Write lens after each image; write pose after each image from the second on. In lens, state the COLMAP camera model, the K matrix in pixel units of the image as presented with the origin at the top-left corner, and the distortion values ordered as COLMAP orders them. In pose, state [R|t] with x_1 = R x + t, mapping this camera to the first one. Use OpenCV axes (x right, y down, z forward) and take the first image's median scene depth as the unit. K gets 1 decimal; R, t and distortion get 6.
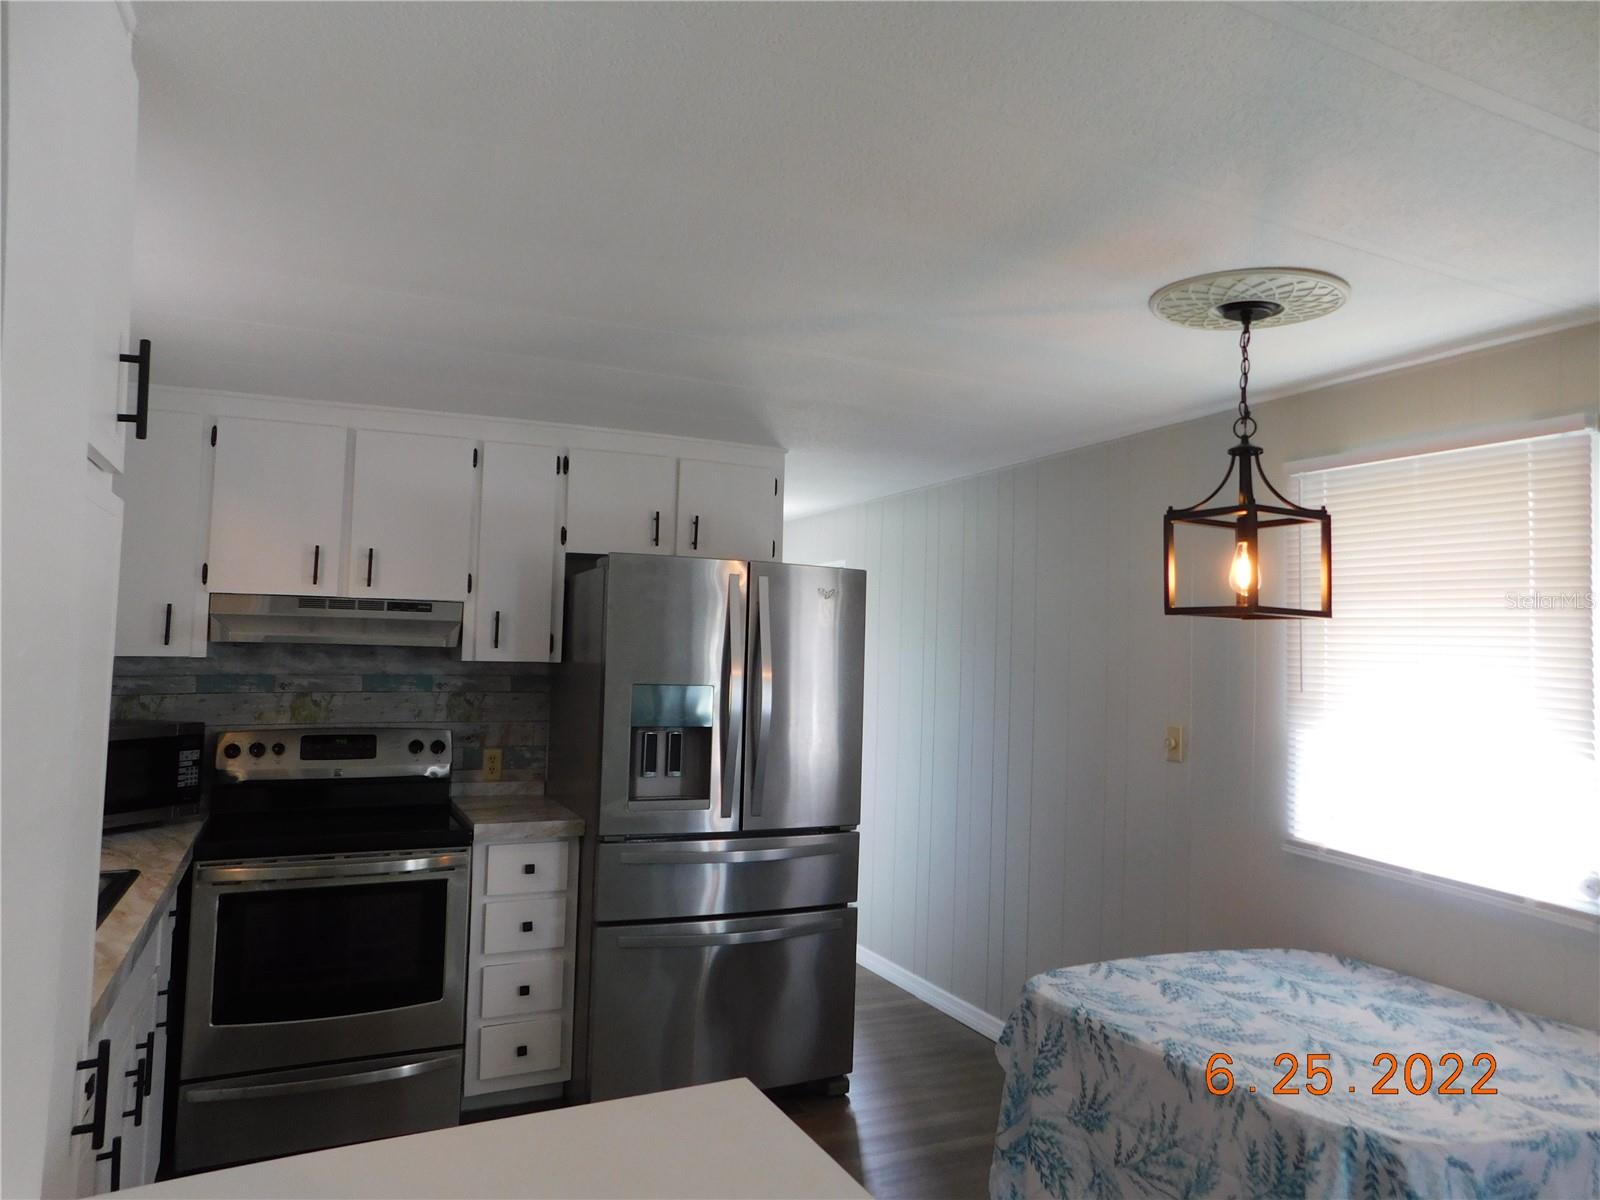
lens RADIAL K [[1063.1, 0, 792.9], [0, 1063.1, 571.4], [0, 0, 1]] dist [-0.026602, 0.034169]
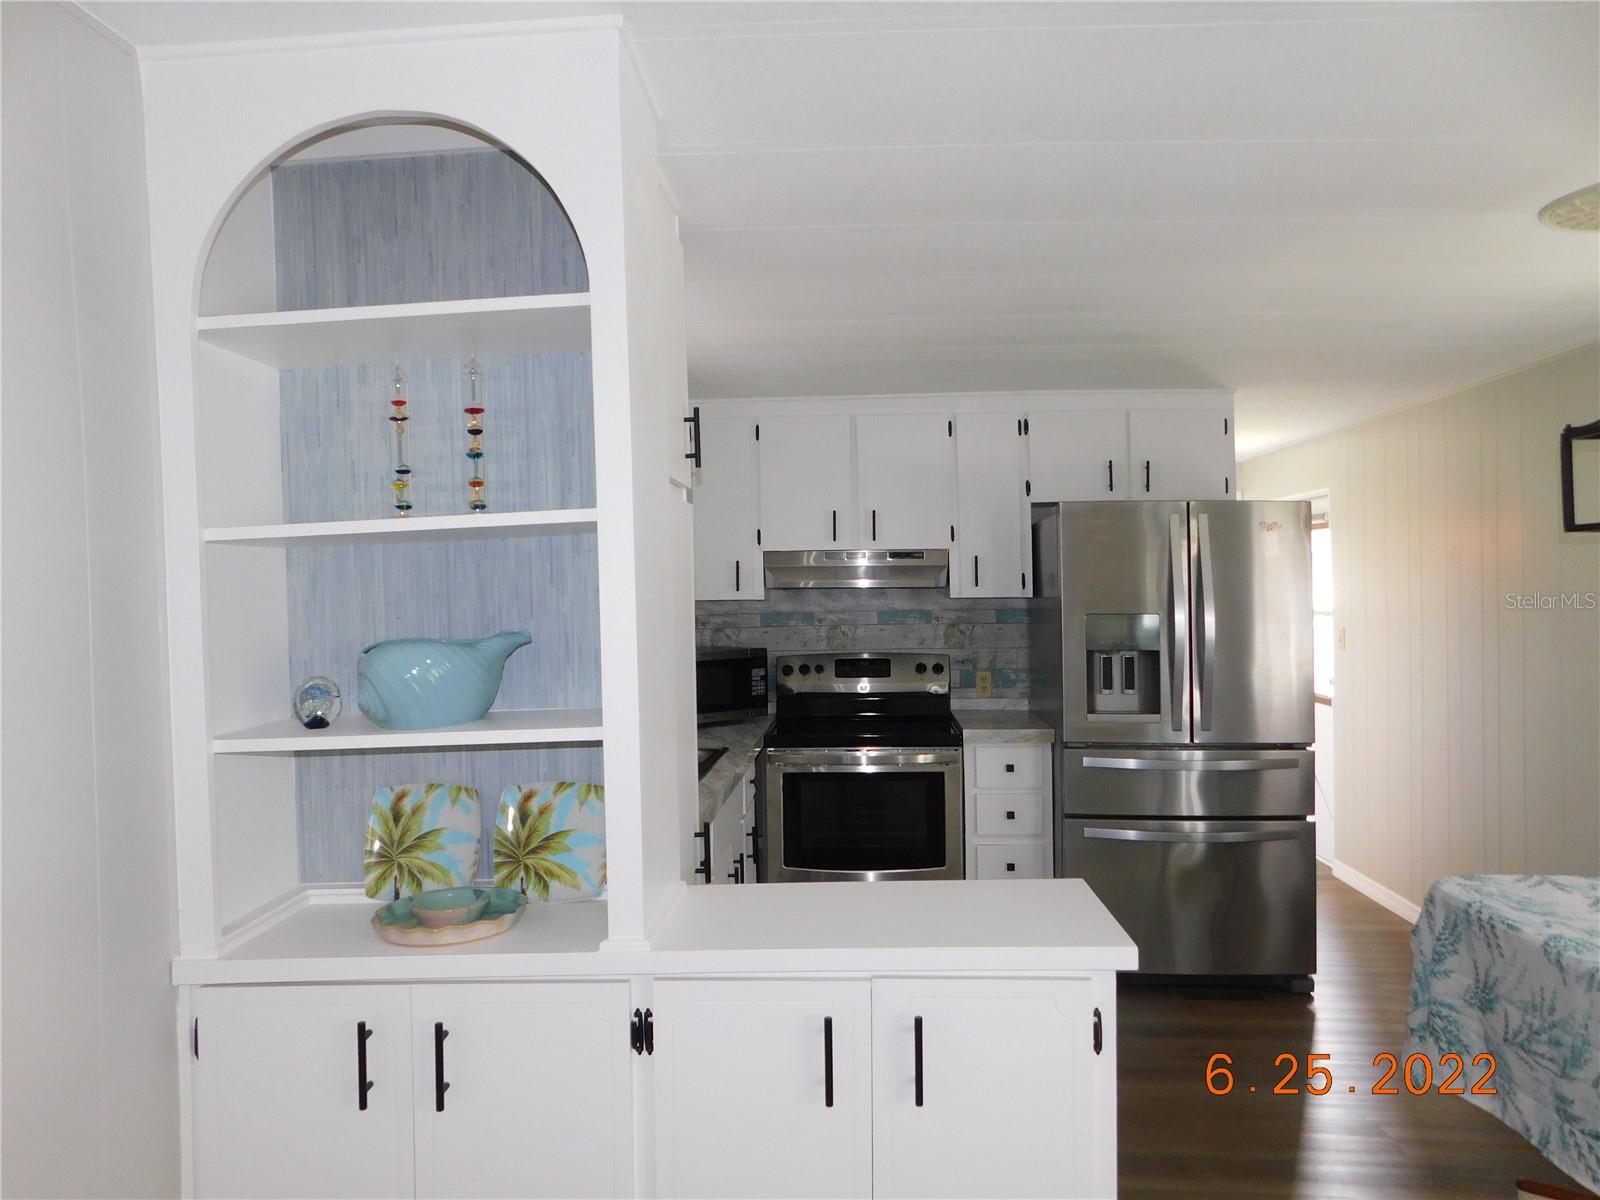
lens RADIAL K [[1063.1, 0, 792.9], [0, 1063.1, 571.4], [0, 0, 1]] dist [-0.026602, 0.034169]
pose [[0.877692, -0.036766, -0.477814, 0.124769], [0.064119, 0.997097, 0.041058, -0.007695], [0.474917, -0.066673, 0.877501, -0.166205]]
